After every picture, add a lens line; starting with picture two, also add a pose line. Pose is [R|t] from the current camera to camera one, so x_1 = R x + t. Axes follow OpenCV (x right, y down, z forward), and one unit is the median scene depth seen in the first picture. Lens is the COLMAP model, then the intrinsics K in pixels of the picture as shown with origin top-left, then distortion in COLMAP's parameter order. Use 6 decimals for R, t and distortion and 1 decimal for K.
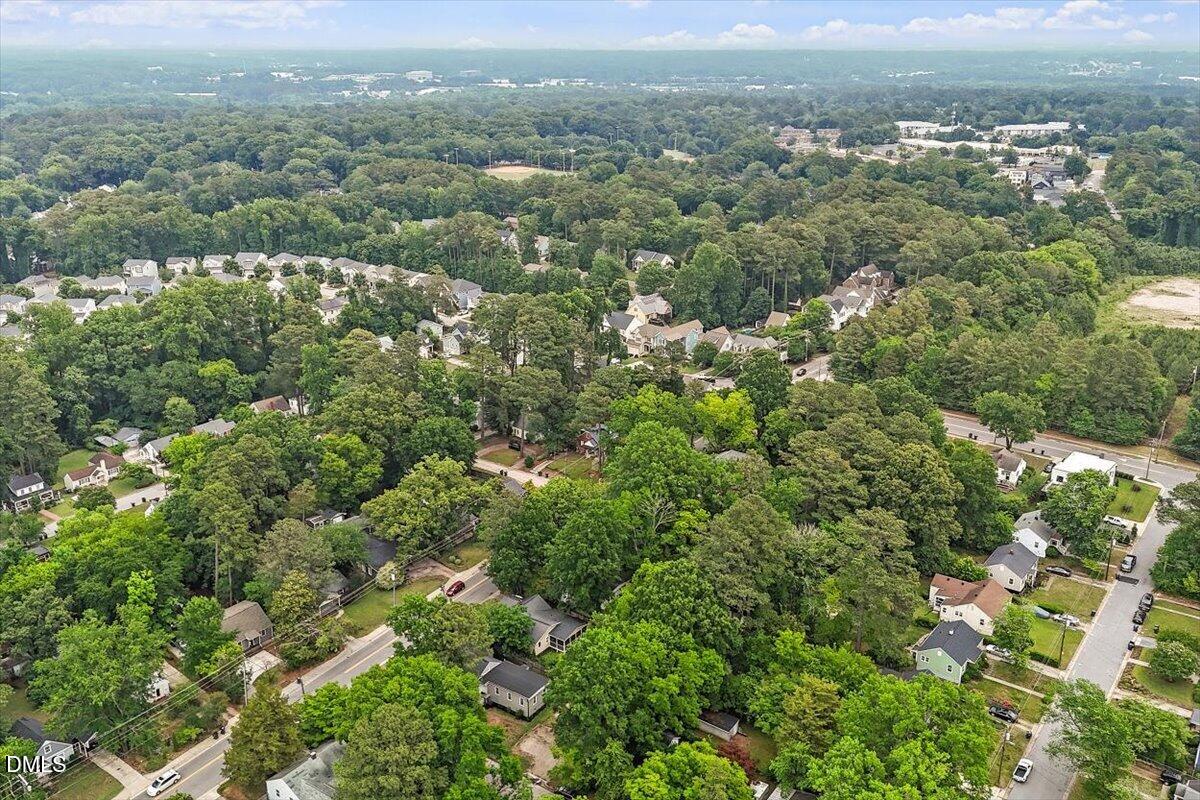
lens RADIAL K [[1036.4, 0, 600.0], [0, 1036.4, 400.0], [0, 0, 1]] dist [0.073375, -0.053786]
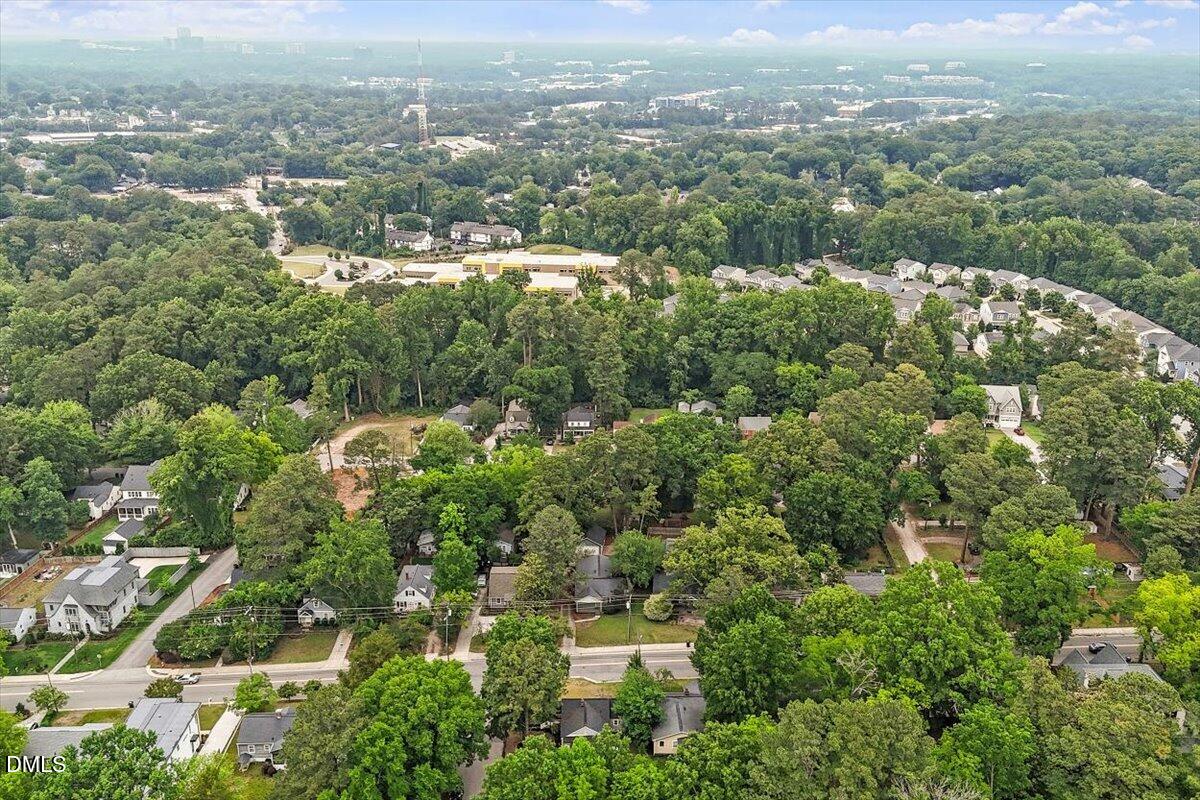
lens RADIAL K [[1036.4, 0, 600.0], [0, 1036.4, 400.0], [0, 0, 1]] dist [0.073375, -0.053786]
pose [[0.593646, 0.268846, -0.758489, 0.304641], [-0.270850, 0.954305, 0.126266, -0.081871], [0.757776, 0.130479, 0.639336, 0.228311]]
